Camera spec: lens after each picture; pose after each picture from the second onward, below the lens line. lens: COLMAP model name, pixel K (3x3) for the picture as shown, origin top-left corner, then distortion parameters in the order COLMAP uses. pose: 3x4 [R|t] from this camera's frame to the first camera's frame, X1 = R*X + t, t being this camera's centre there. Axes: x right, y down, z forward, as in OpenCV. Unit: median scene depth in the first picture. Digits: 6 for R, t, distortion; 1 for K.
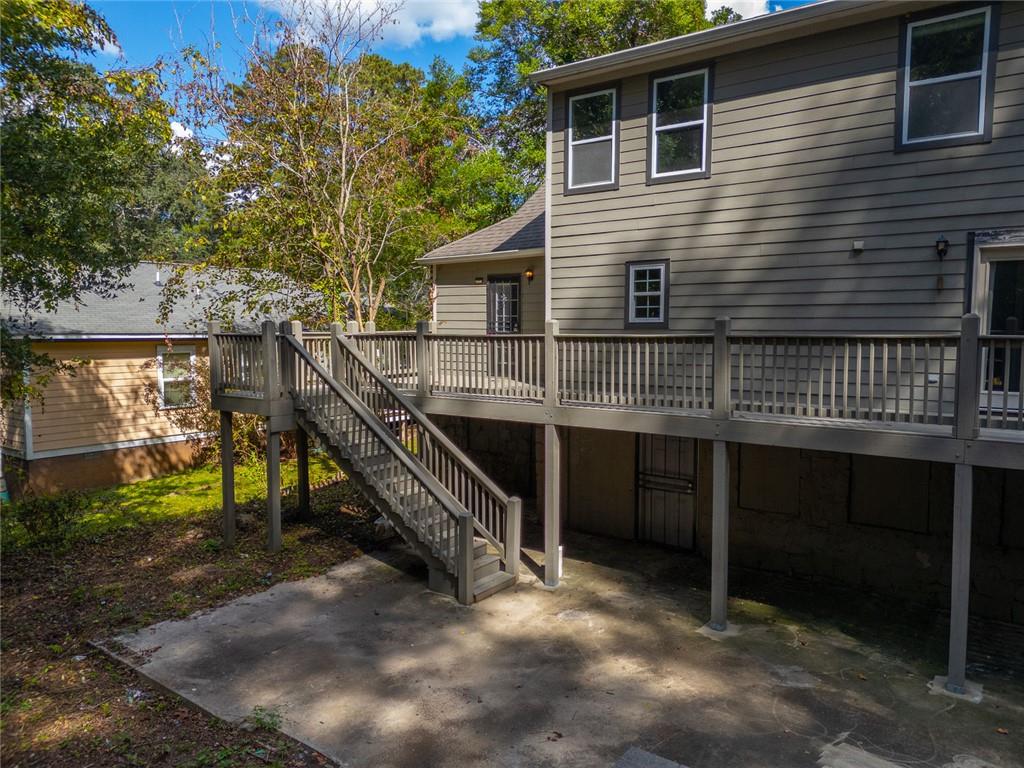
lens RADIAL K [[751.3, 0, 512.0], [0, 751.3, 384.0], [0, 0, 1]] dist [0.068075, -0.070304]
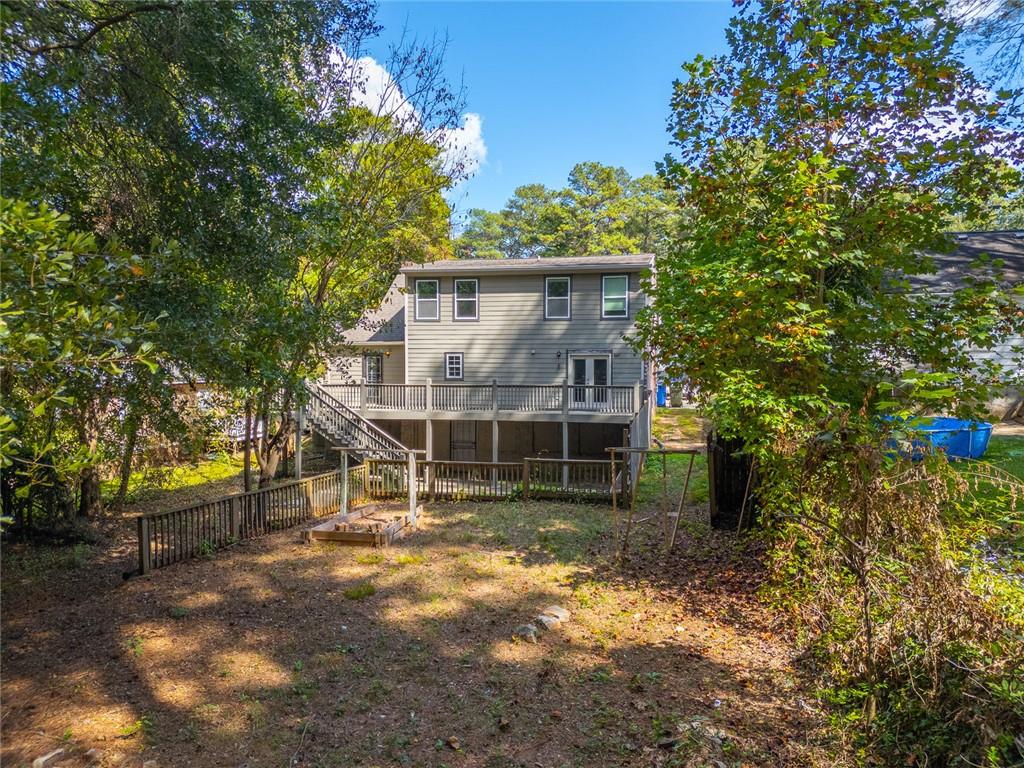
lens RADIAL K [[746.1, 0, 511.7], [0, 746.1, 387.3], [0, 0, 1]] dist [0.068376, -0.003617]
pose [[0.910799, -0.013359, 0.412634, -0.673748], [0.030929, 0.998876, -0.035931, 0.040469], [-0.411690, 0.045488, 0.910188, -1.308266]]
